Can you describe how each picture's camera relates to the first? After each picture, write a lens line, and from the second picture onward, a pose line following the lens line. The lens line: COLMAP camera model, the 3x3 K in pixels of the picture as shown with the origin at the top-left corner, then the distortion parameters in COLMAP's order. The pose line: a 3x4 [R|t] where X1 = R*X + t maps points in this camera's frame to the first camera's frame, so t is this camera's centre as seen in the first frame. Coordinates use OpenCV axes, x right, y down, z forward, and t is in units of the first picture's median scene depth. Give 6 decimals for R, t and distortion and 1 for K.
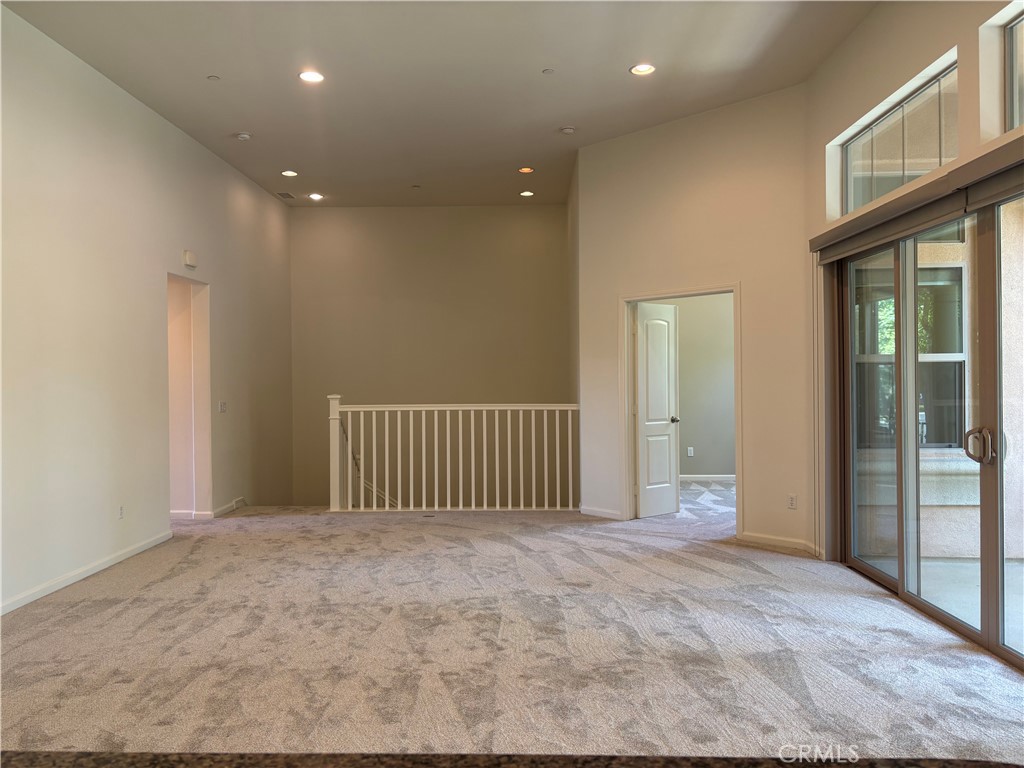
lens RADIAL K [[785.6, 0, 508.5], [0, 785.6, 378.0], [0, 0, 1]] dist [0.043930, -0.055227]
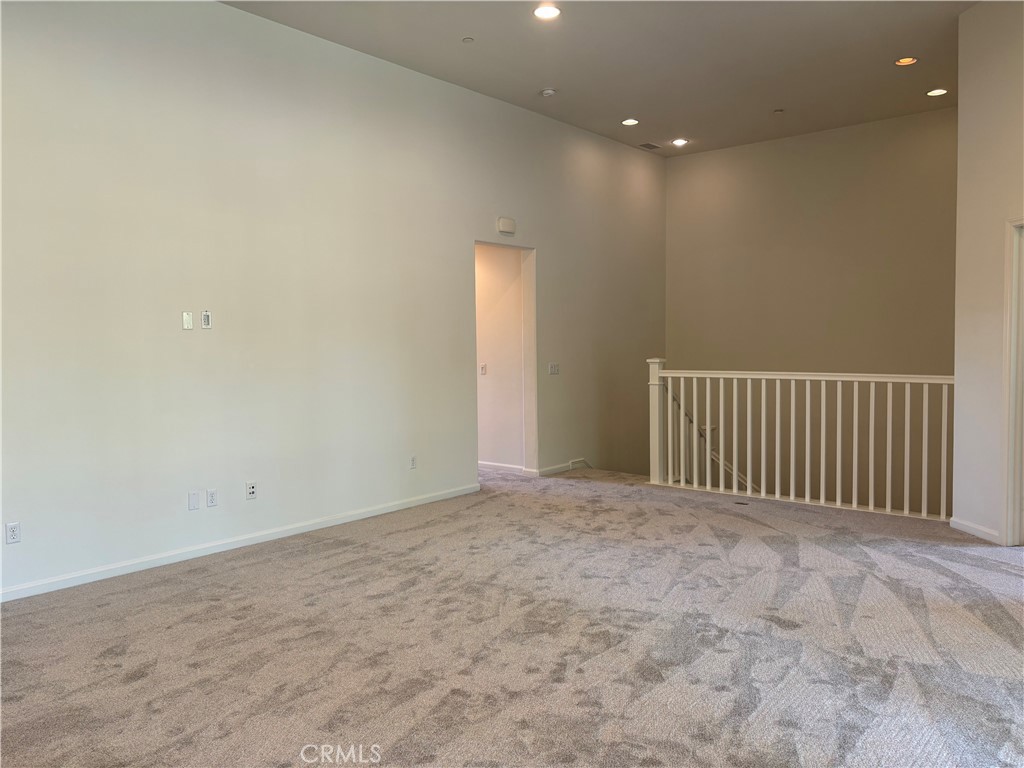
lens RADIAL K [[785.6, 0, 518.6], [0, 785.6, 380.0], [0, 0, 1]] dist [0.043930, -0.055227]
pose [[0.783184, 0.032335, -0.620948, 0.412555], [0.001875, 0.998520, 0.054362, -0.007162], [0.621787, -0.043740, 0.781964, 0.326456]]
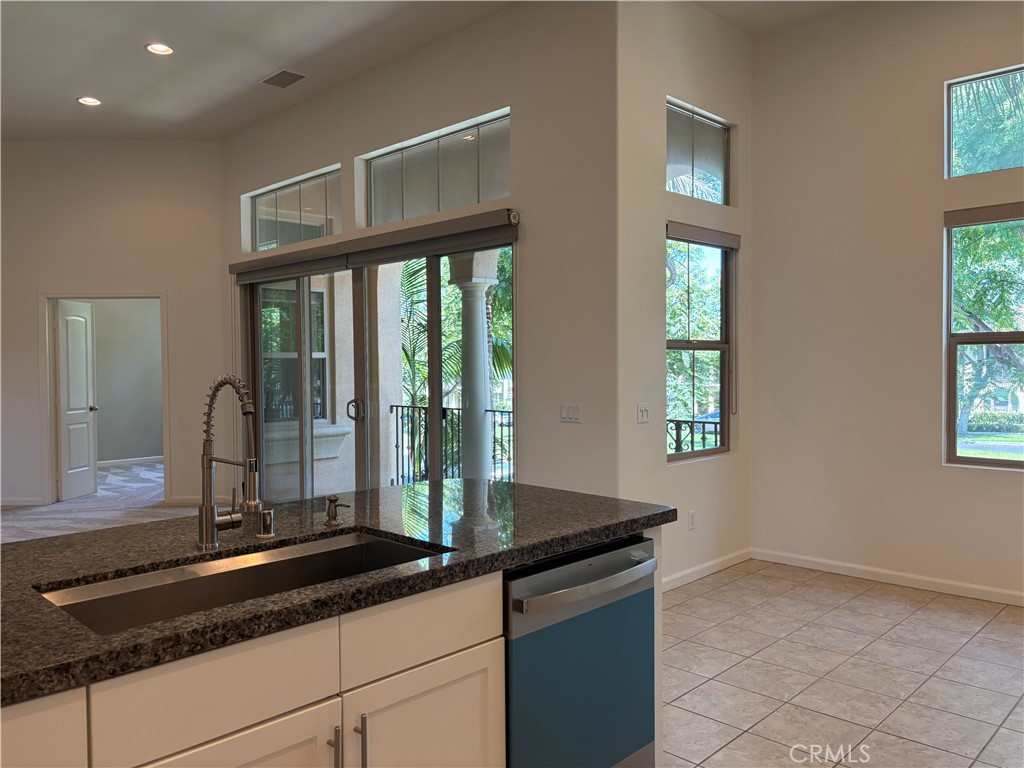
lens RADIAL K [[785.6, 0, 513.8], [0, 785.6, 379.6], [0, 0, 1]] dist [0.043930, -0.055227]
pose [[0.687956, -0.009769, 0.725686, -0.009824], [-0.002411, 0.999873, 0.015746, -0.000298], [-0.725748, -0.012582, 0.687845, -0.009624]]
